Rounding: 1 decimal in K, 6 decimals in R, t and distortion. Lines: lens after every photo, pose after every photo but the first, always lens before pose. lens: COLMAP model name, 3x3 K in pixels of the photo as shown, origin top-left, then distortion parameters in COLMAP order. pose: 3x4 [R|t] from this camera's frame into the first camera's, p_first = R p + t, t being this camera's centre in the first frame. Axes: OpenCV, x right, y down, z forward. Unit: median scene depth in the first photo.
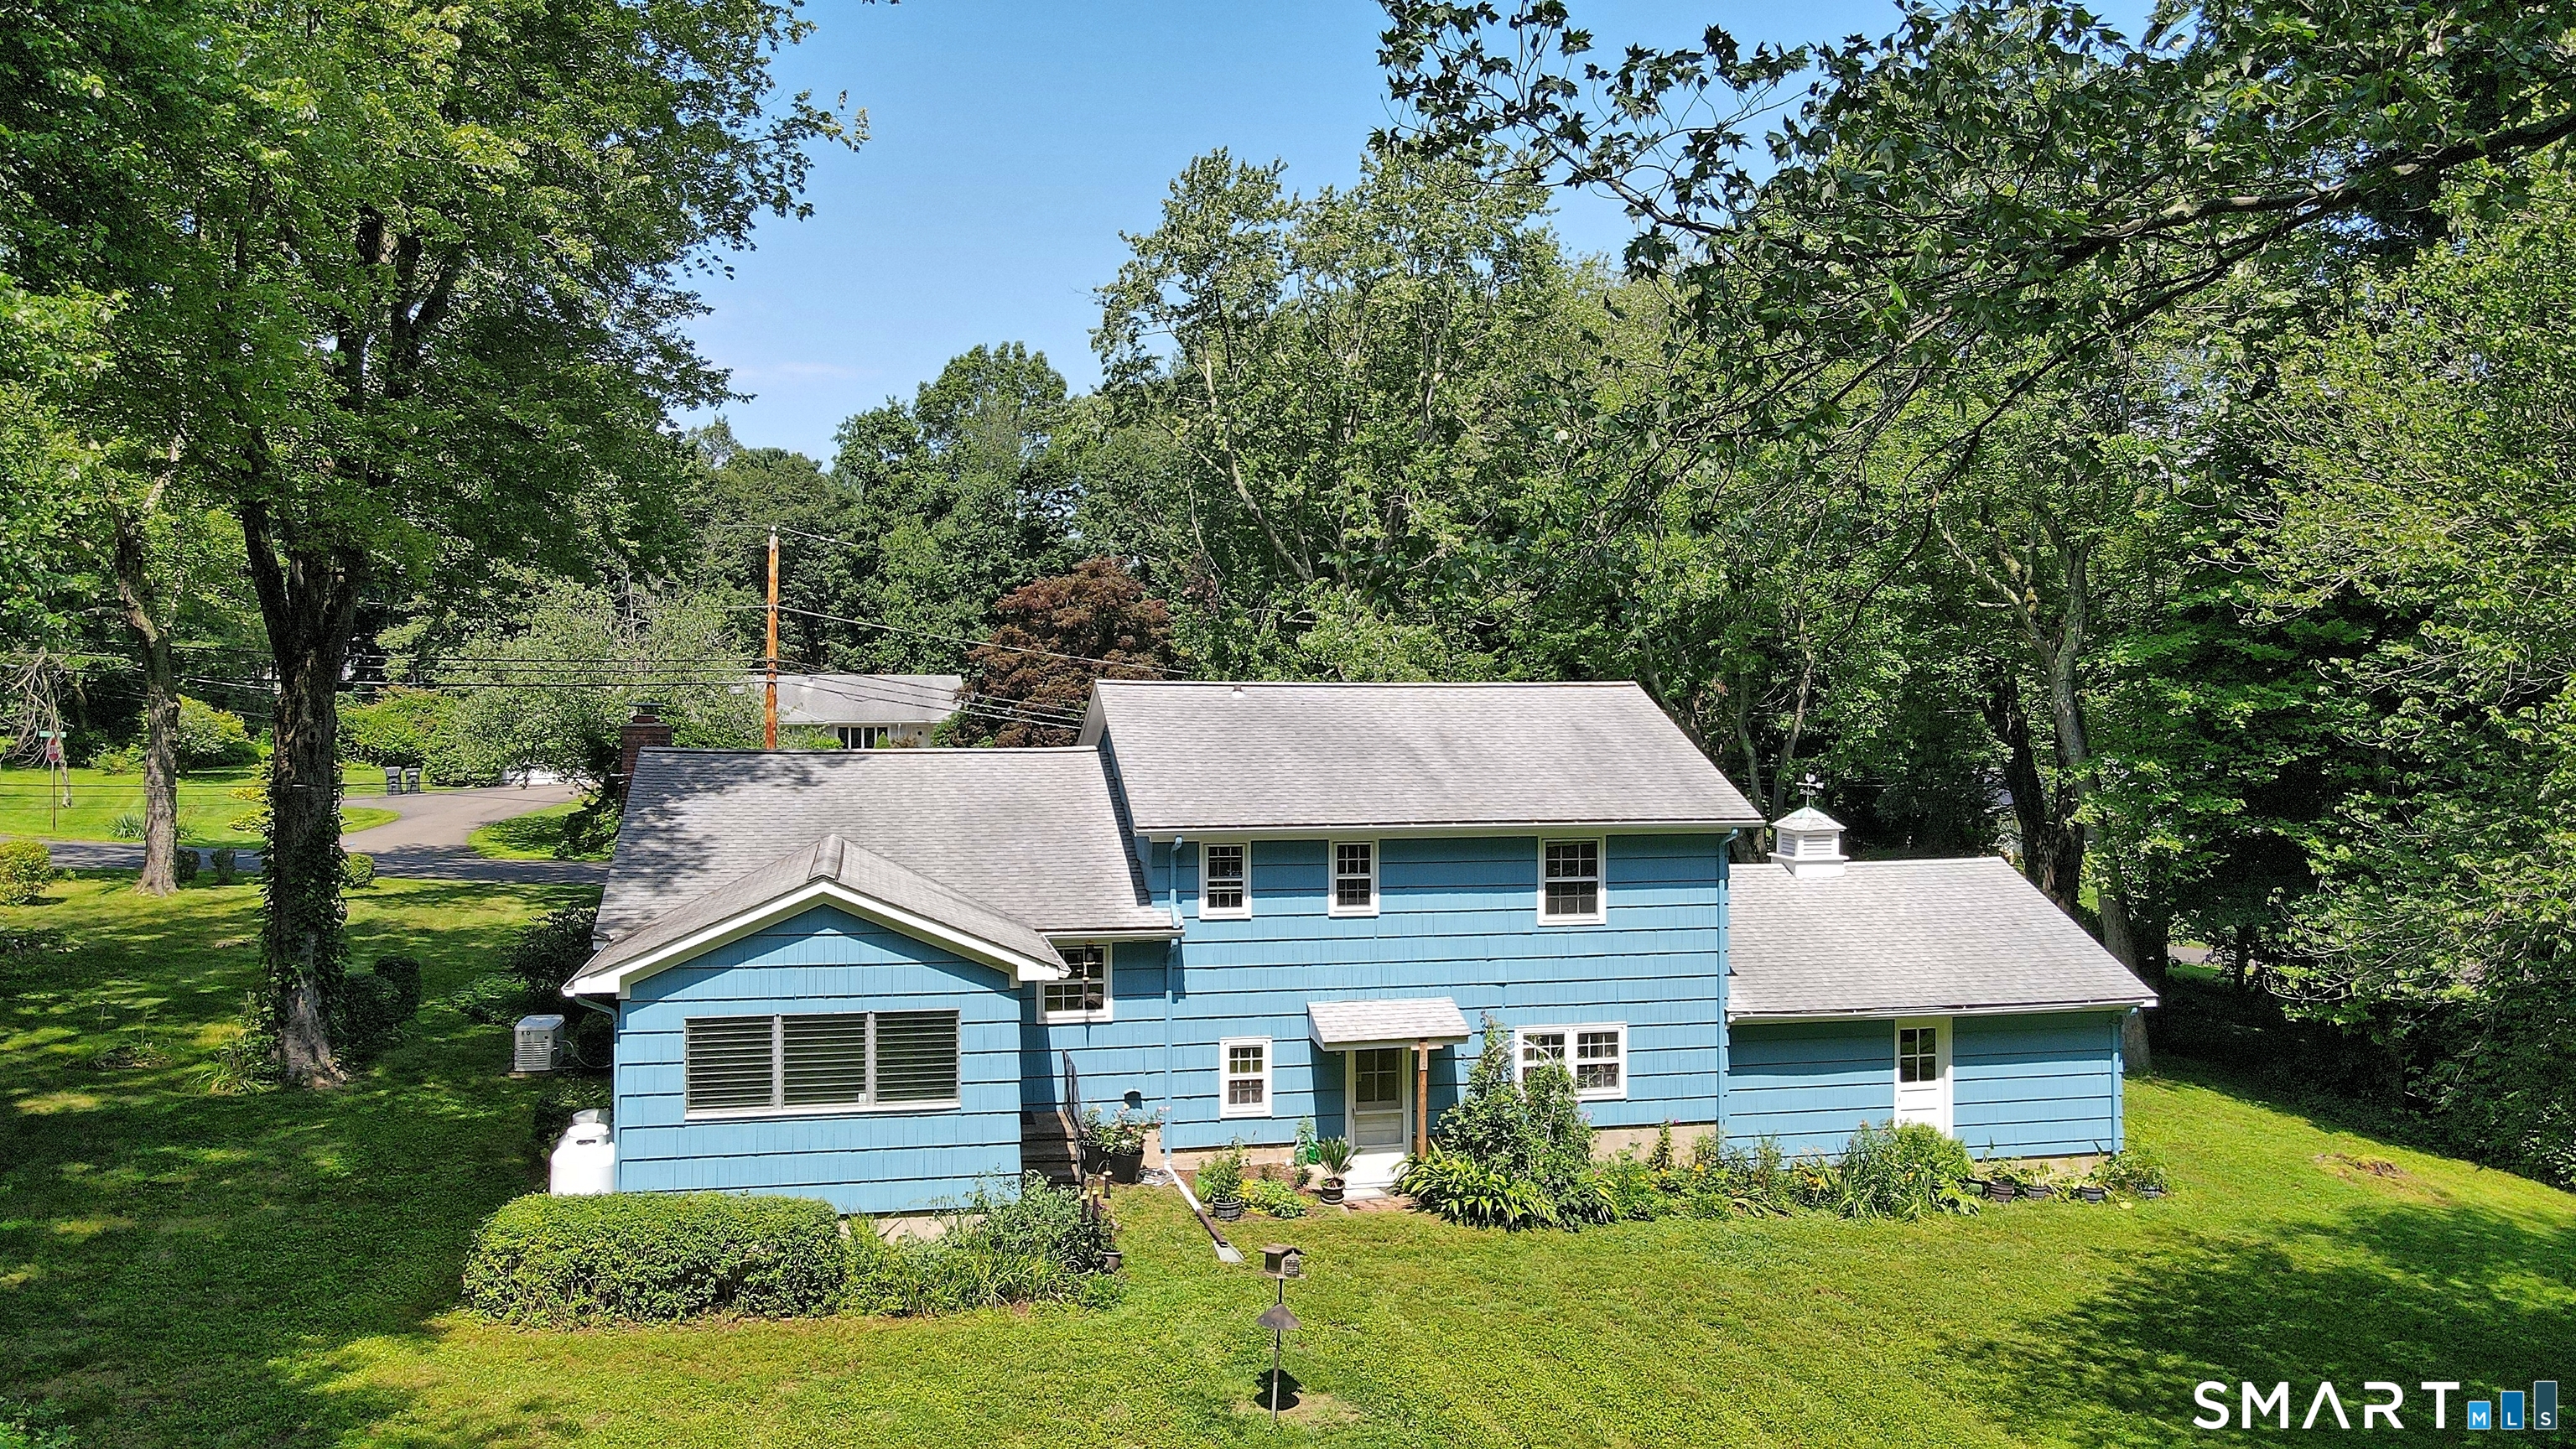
lens RADIAL K [[1865.3, 0, 1292.9], [0, 1865.3, 736.3], [0, 0, 1]] dist [0.014694, 0.003039]
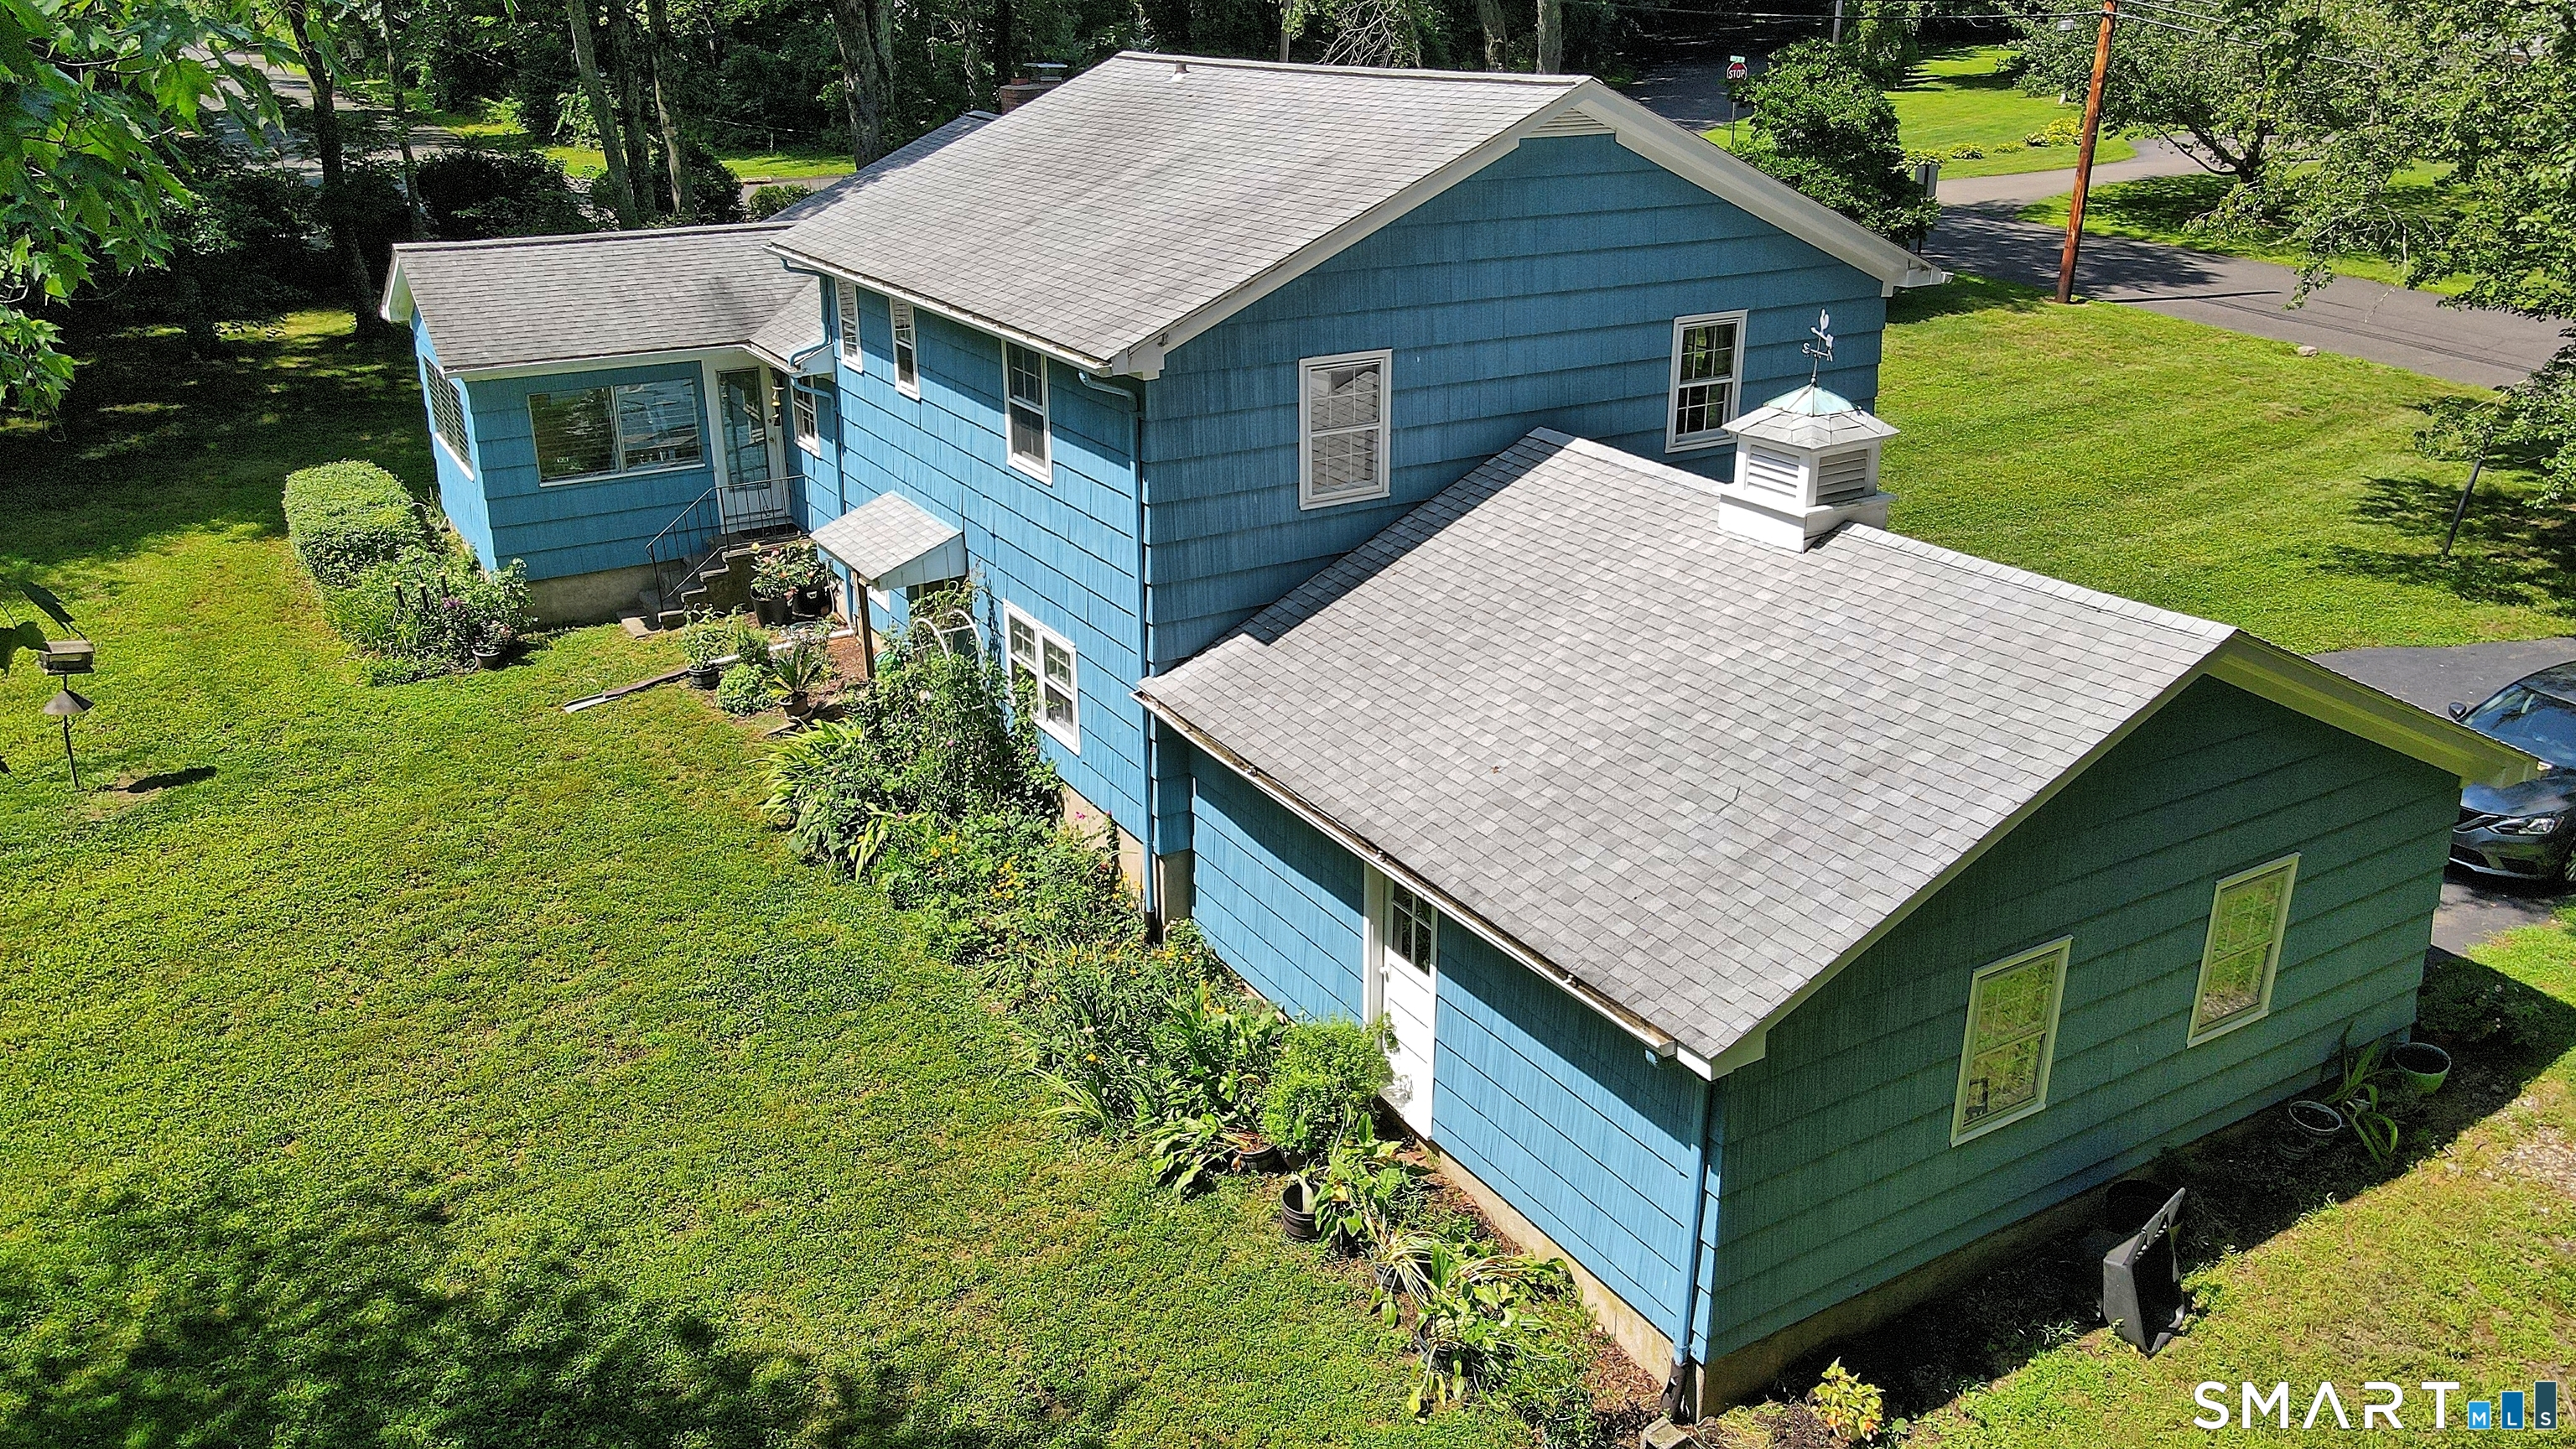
lens RADIAL K [[1865.3, 0, 1292.9], [0, 1865.3, 736.3], [0, 0, 1]] dist [0.014694, 0.003039]
pose [[0.309204, 0.343754, -0.886694, 0.813816], [-0.027779, 0.935252, 0.352891, -0.047151], [0.950590, -0.084484, 0.298733, 0.921844]]
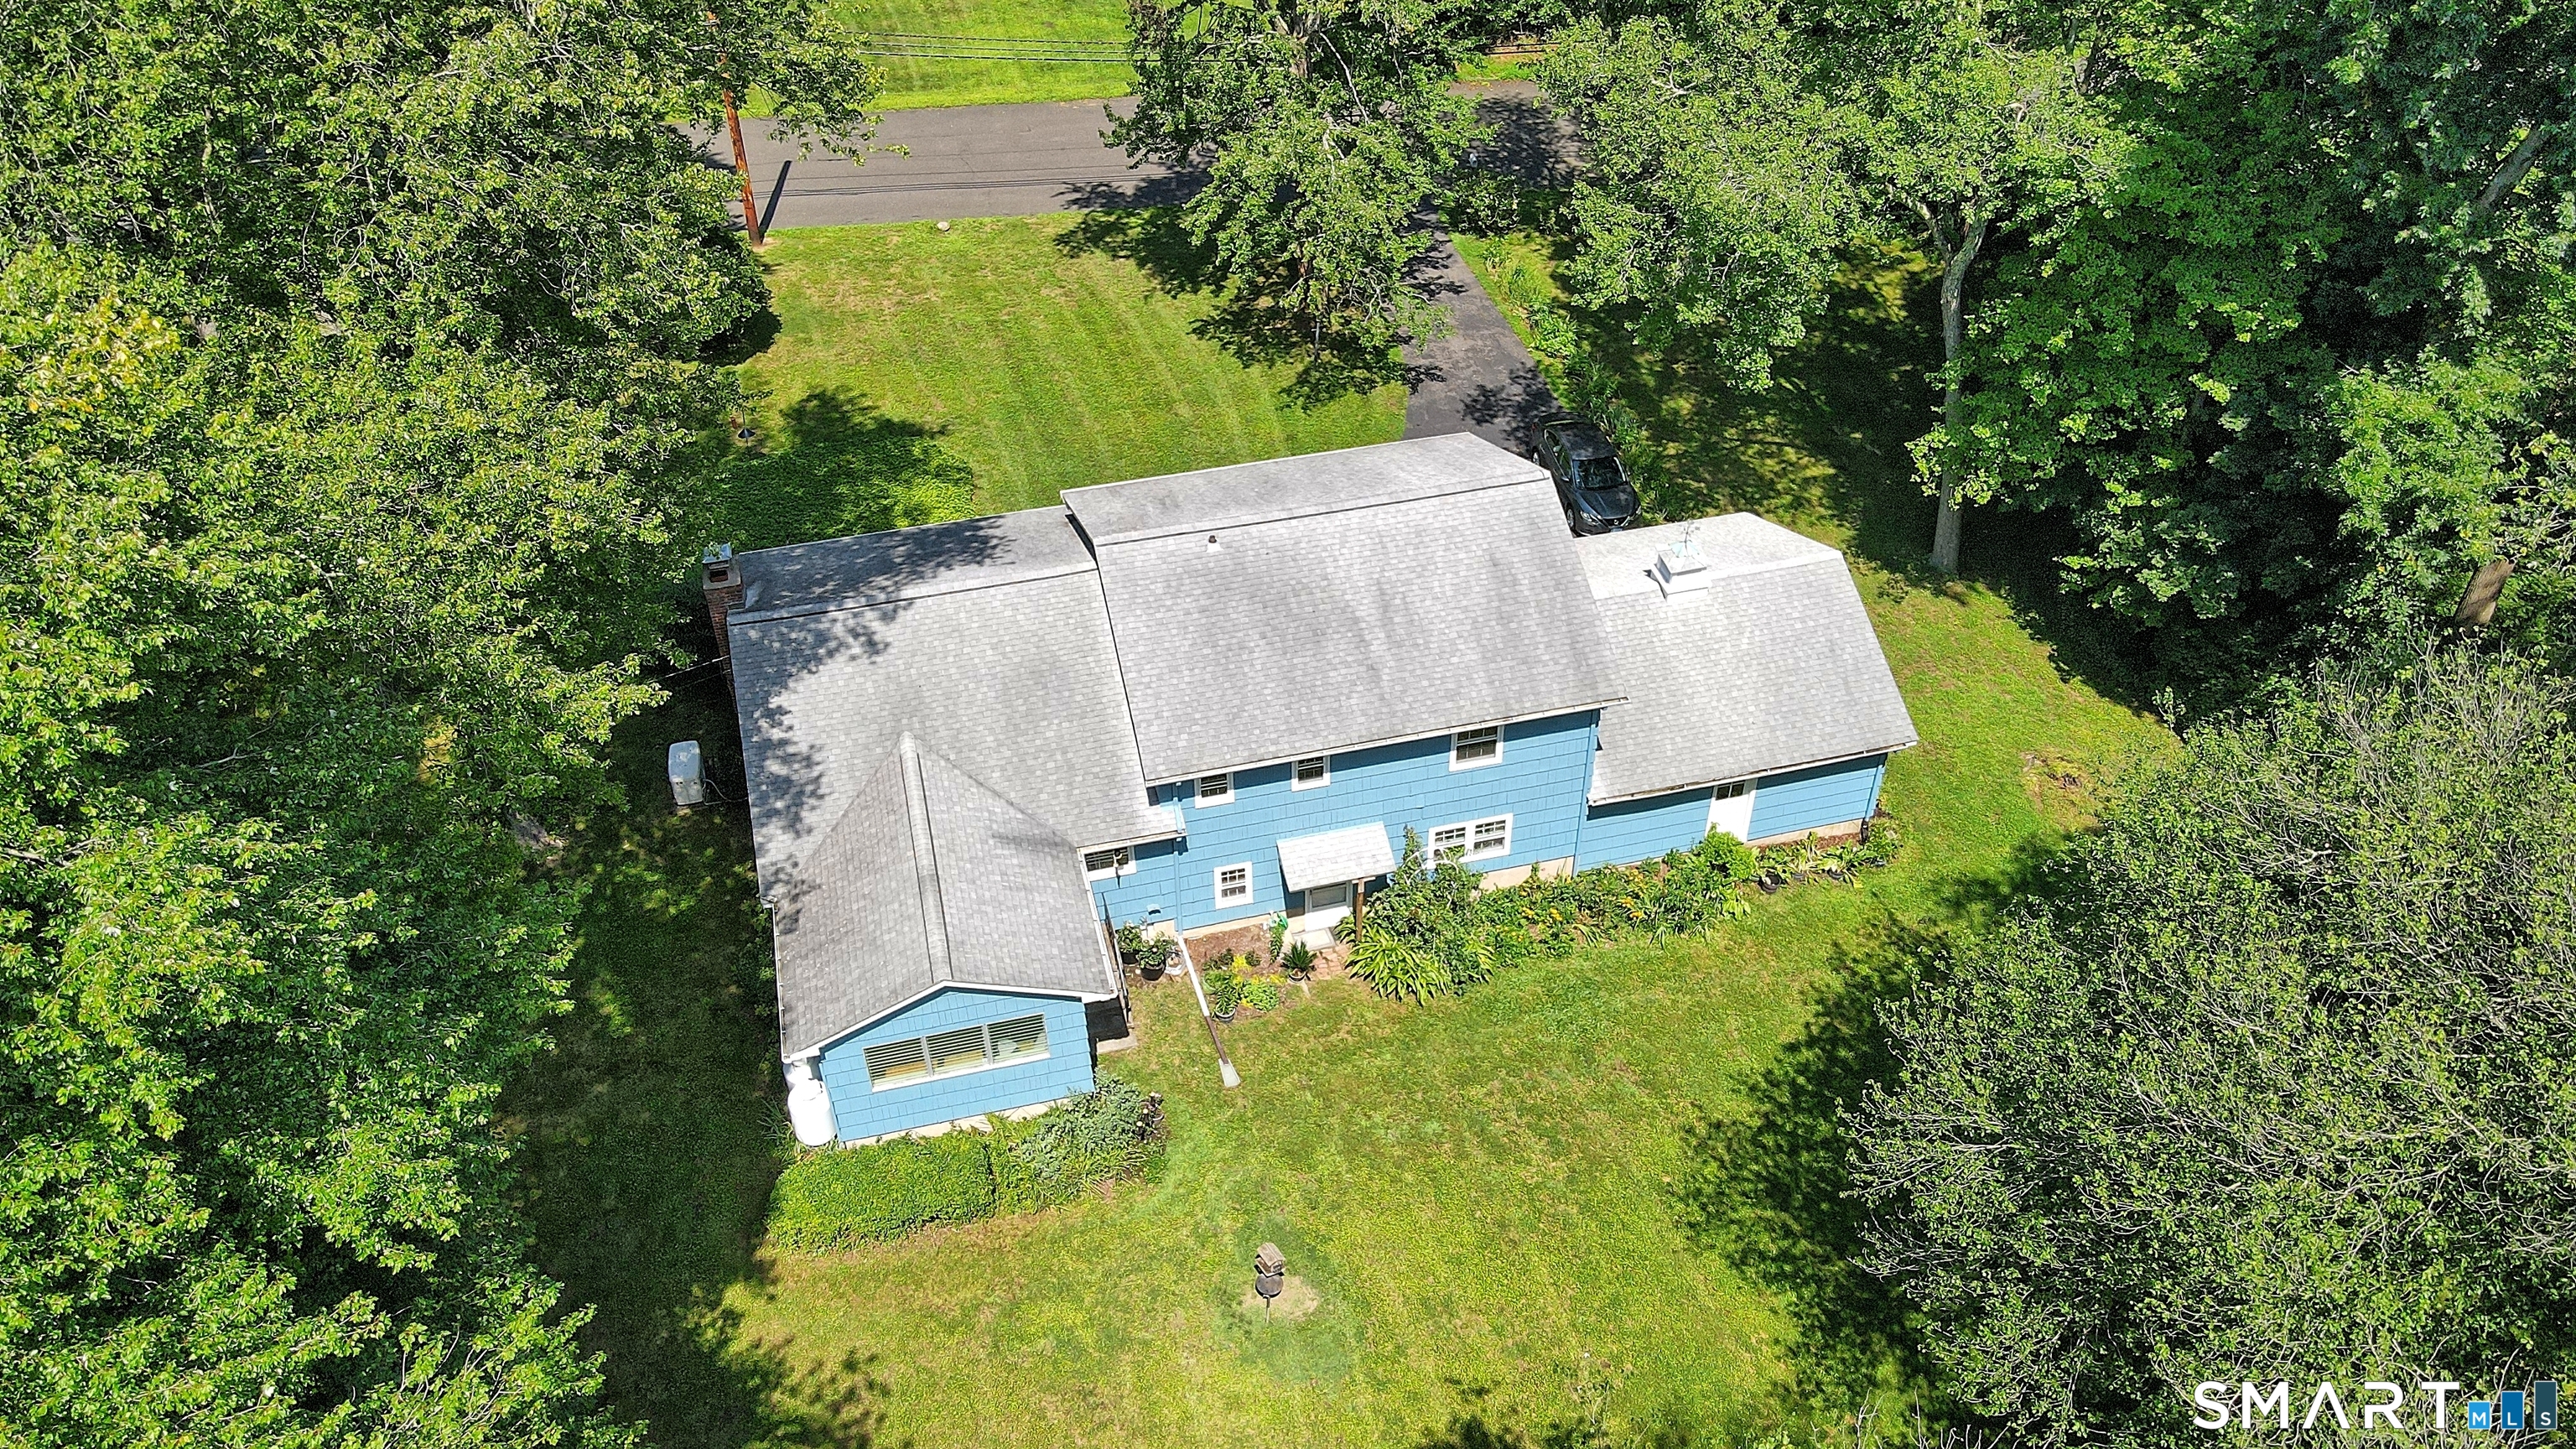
lens RADIAL K [[1828.2, 0, 1288.0], [0, 1828.2, 724.5], [0, 0, 1]] dist [-0.006575, -0.000534]
pose [[0.999686, -0.023668, 0.008252, 0.006886], [0.013078, 0.773372, 0.633817, -0.774570], [-0.021383, -0.633510, 0.773439, 0.020060]]
